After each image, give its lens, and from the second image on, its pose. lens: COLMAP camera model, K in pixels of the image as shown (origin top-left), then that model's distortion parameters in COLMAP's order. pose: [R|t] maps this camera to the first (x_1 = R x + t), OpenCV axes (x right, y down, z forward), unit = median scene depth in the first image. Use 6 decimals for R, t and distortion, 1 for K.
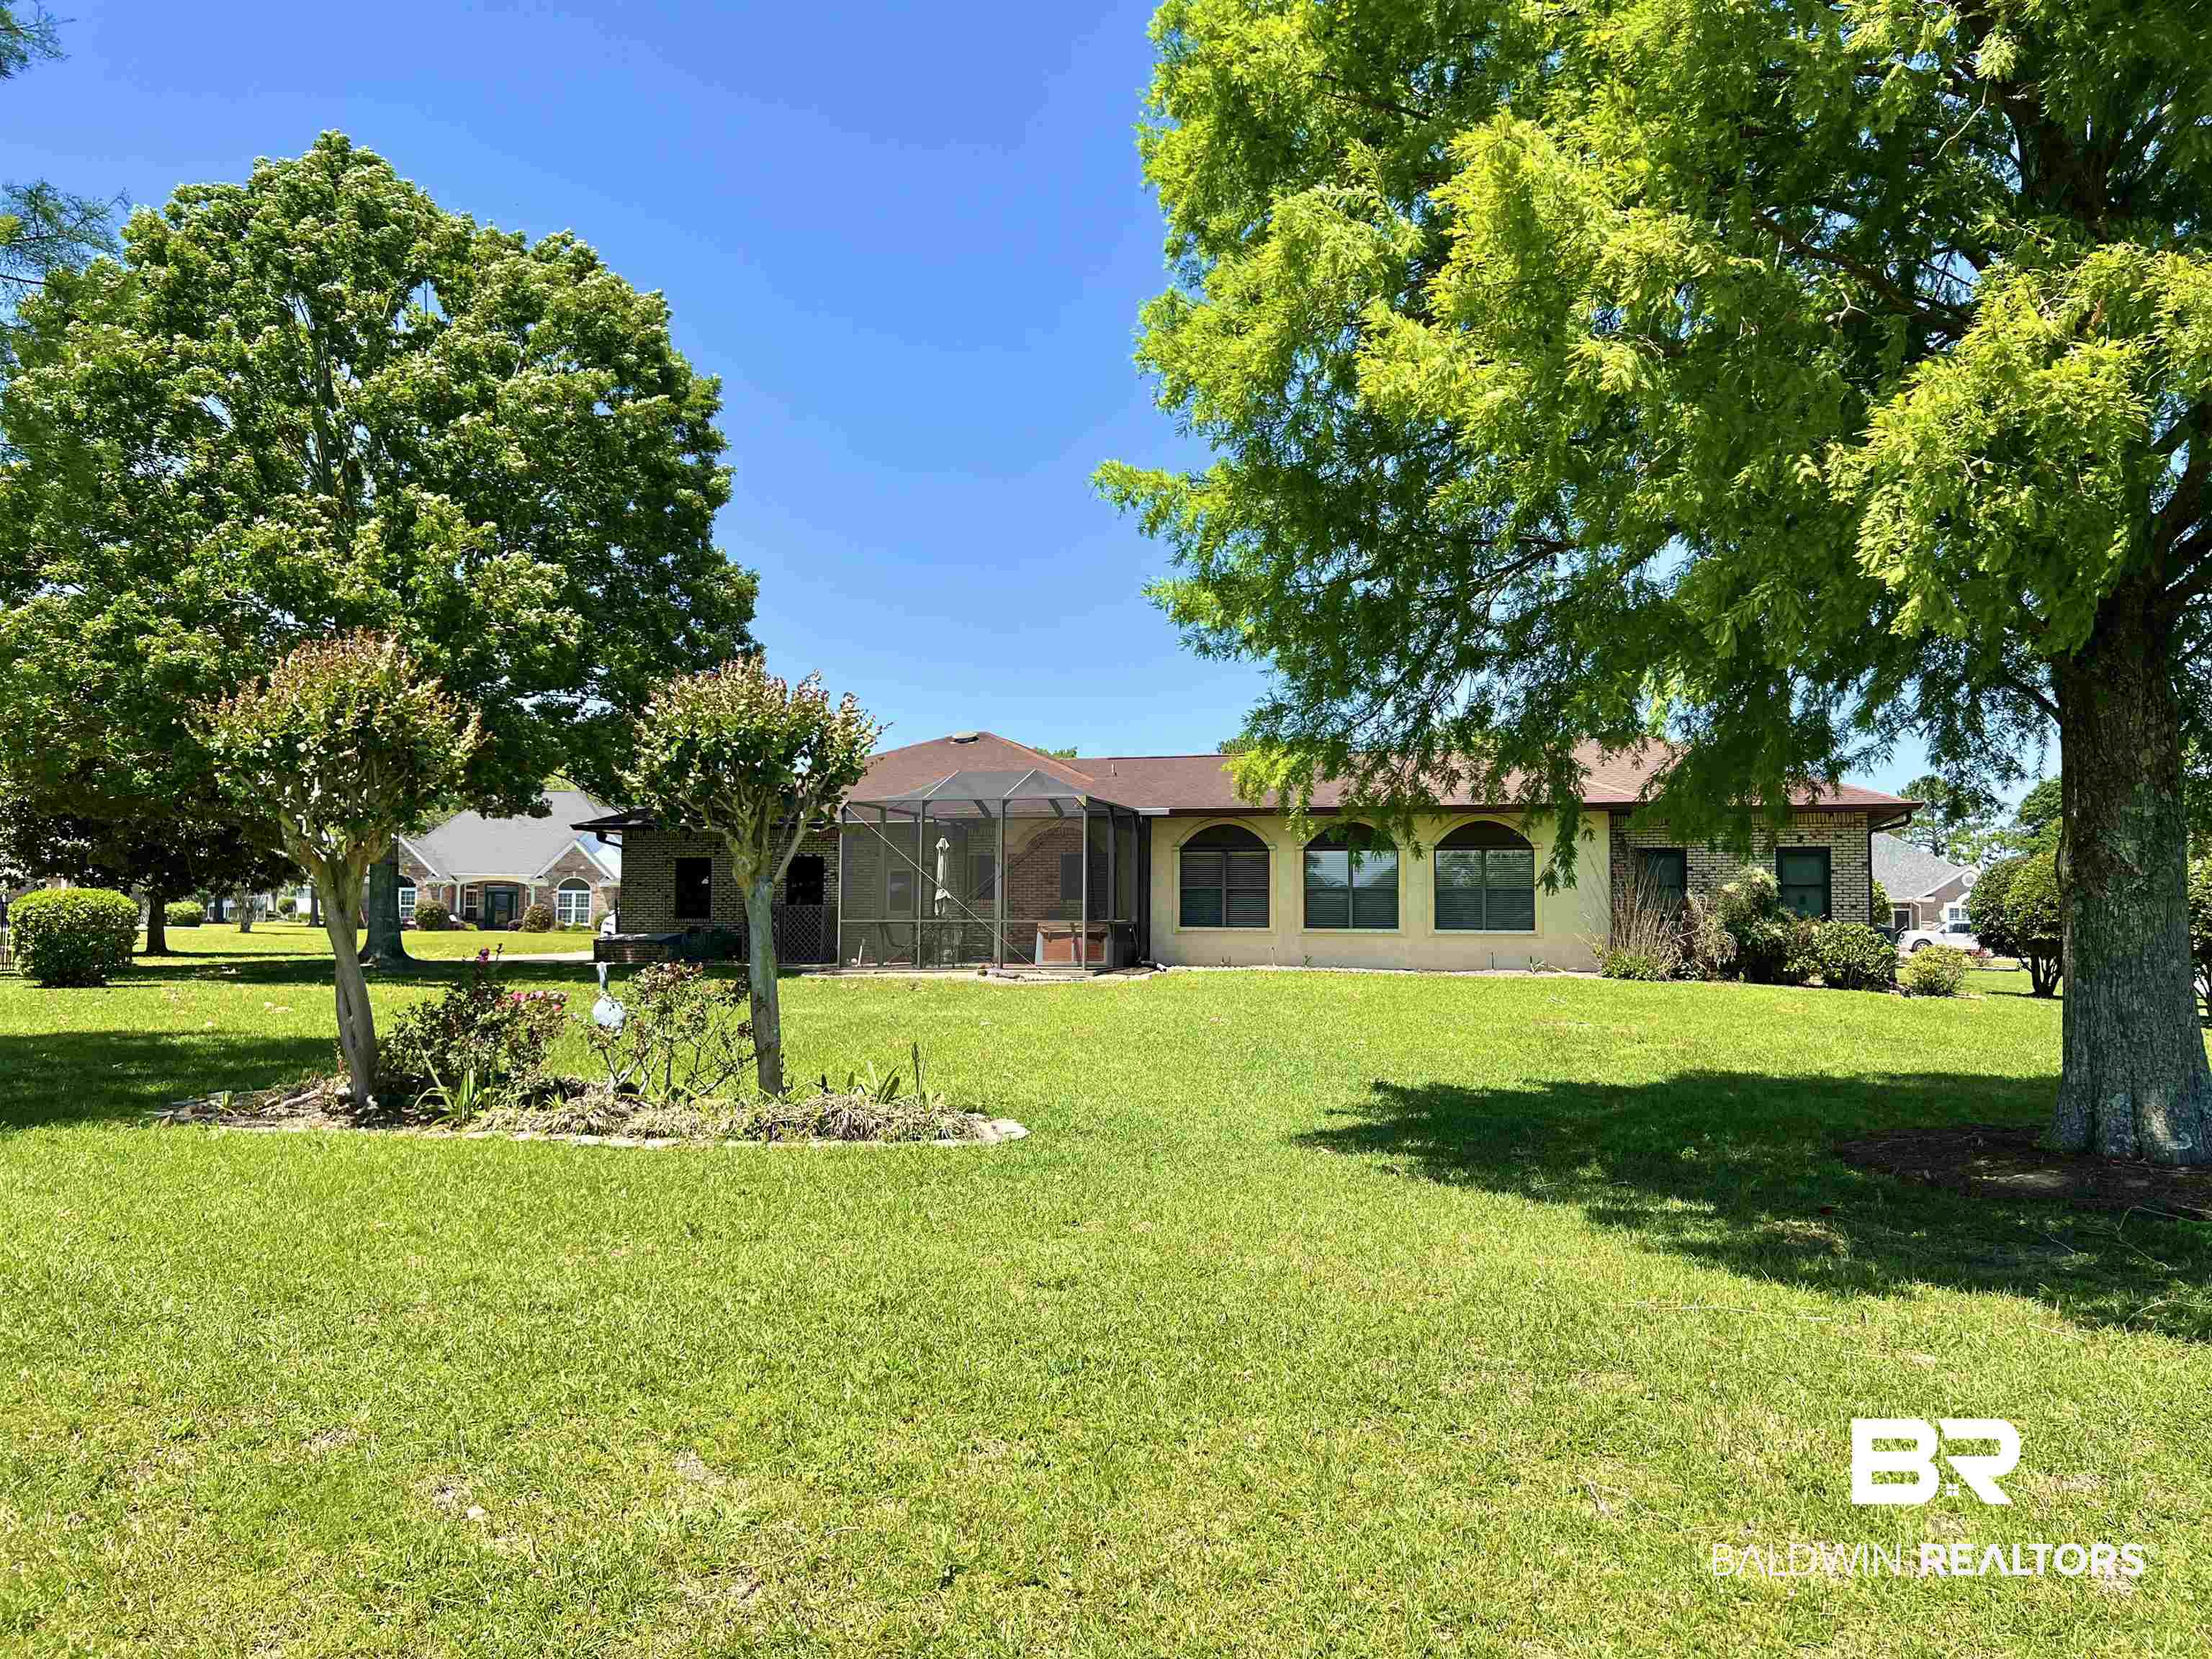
lens RADIAL K [[1662.8, 0, 1103.2], [0, 1662.8, 828.7], [0, 0, 1]] dist [0.060643, -0.060934]
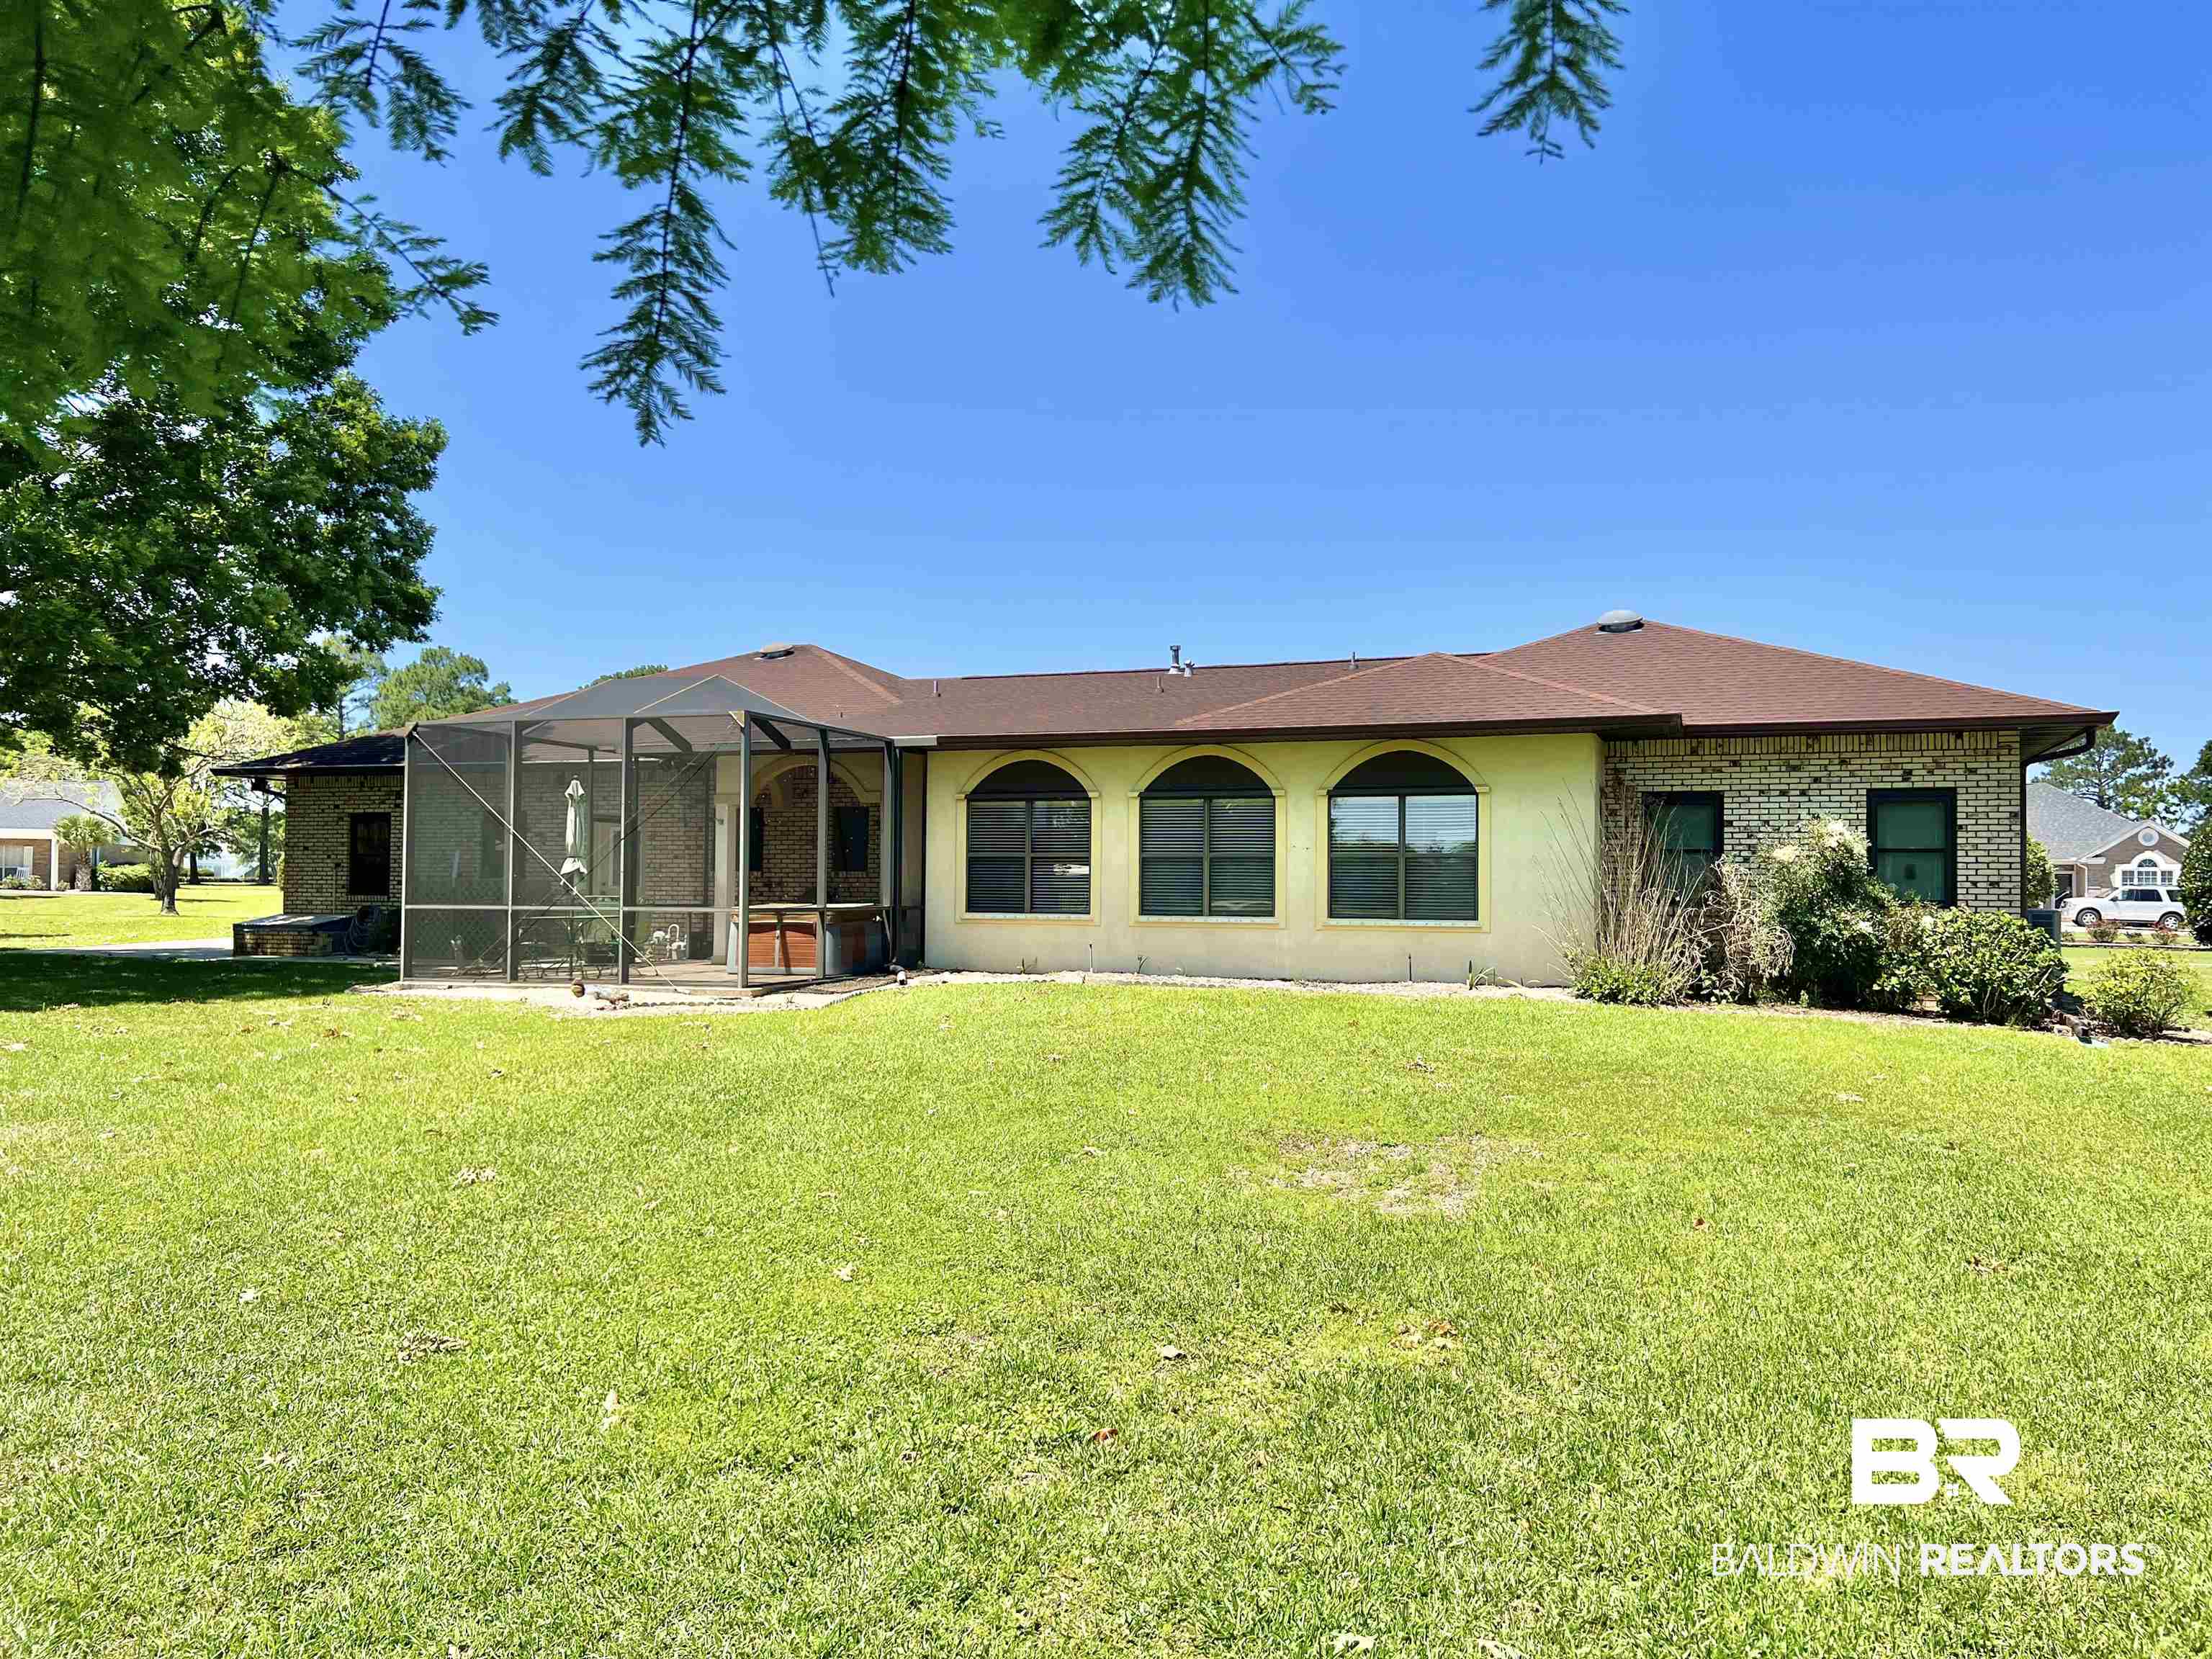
lens RADIAL K [[1662.8, 0, 1109.4], [0, 1662.8, 836.2], [0, 0, 1]] dist [0.060643, -0.060934]
pose [[0.997528, -0.001782, -0.070244, 0.164379], [0.003862, 0.999558, 0.029492, 0.009251], [0.070160, -0.029691, 0.997094, 0.357688]]
